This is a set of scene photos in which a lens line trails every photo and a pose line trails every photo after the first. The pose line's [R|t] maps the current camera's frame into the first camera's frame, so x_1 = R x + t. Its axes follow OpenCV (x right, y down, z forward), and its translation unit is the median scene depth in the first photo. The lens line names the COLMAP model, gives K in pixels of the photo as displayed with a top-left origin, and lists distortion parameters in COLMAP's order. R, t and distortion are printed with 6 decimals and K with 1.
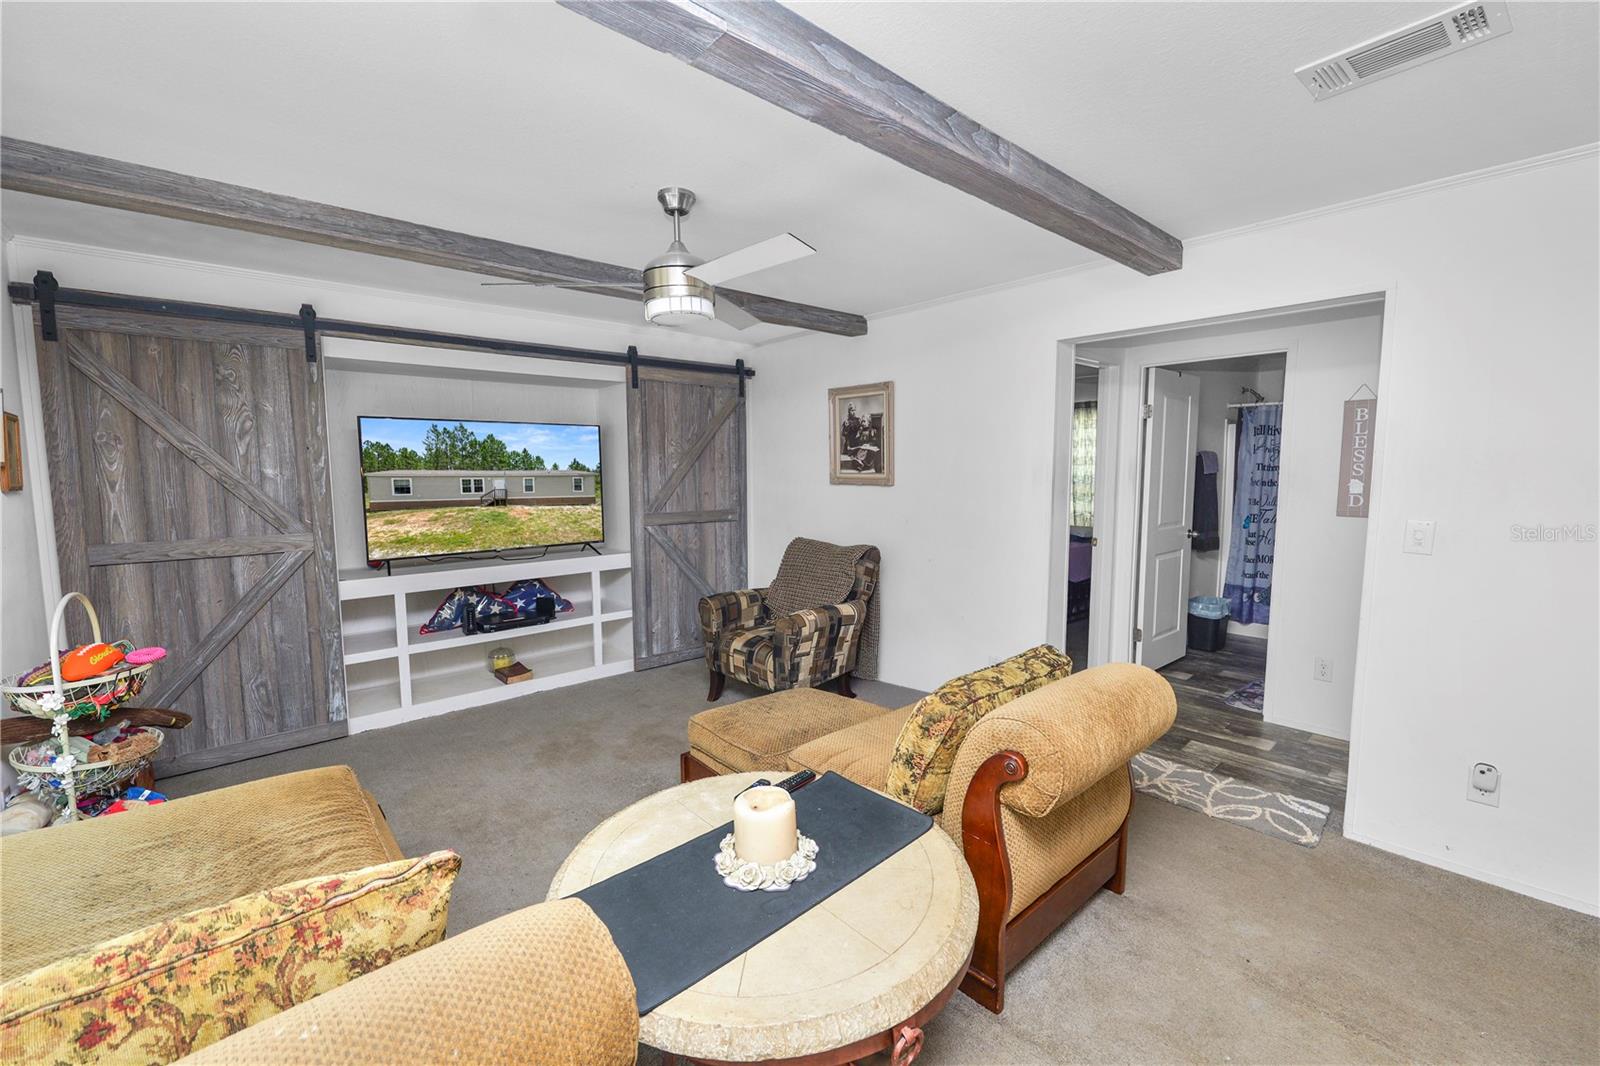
lens RADIAL K [[651.2, 0, 792.0], [0, 651.2, 528.6], [0, 0, 1]] dist [-0.014167, 0.001051]
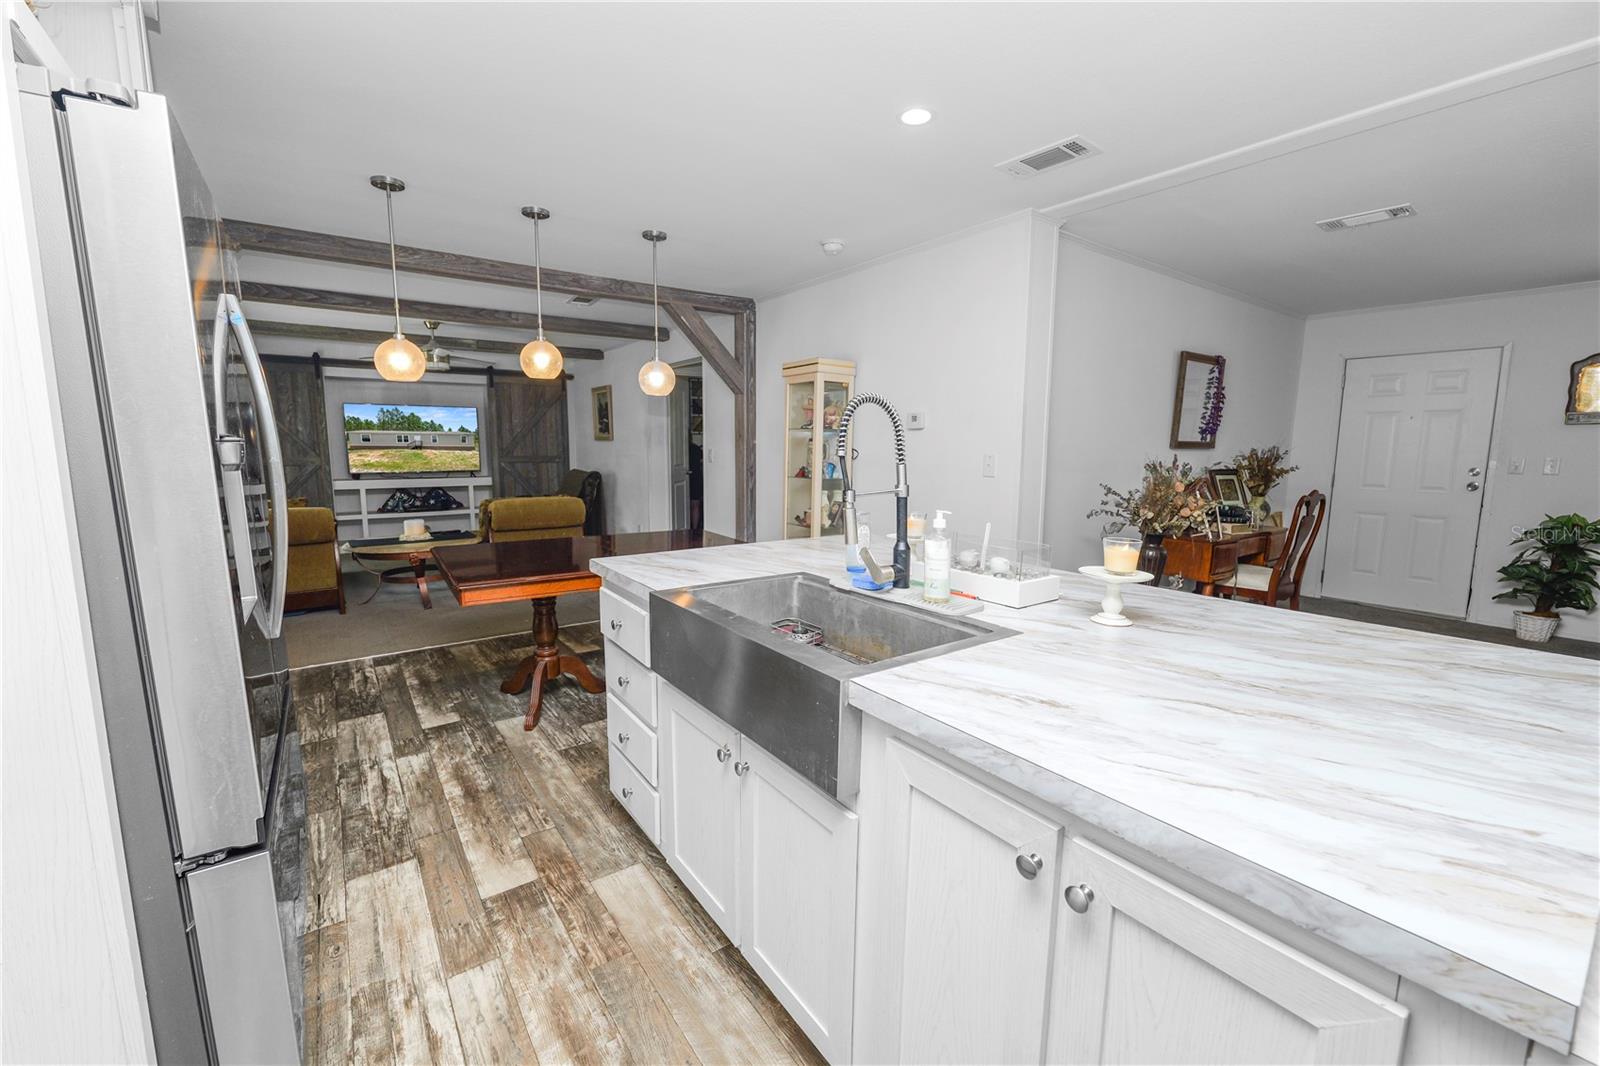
lens RADIAL K [[651.2, 0, 797.5], [0, 651.2, 534.3], [0, 0, 1]] dist [-0.014167, 0.001051]
pose [[0.995939, 0.023335, -0.086957, 0.912093], [-0.019741, 0.998924, 0.041971, 0.122984], [0.087843, -0.040084, 0.995328, -0.896826]]
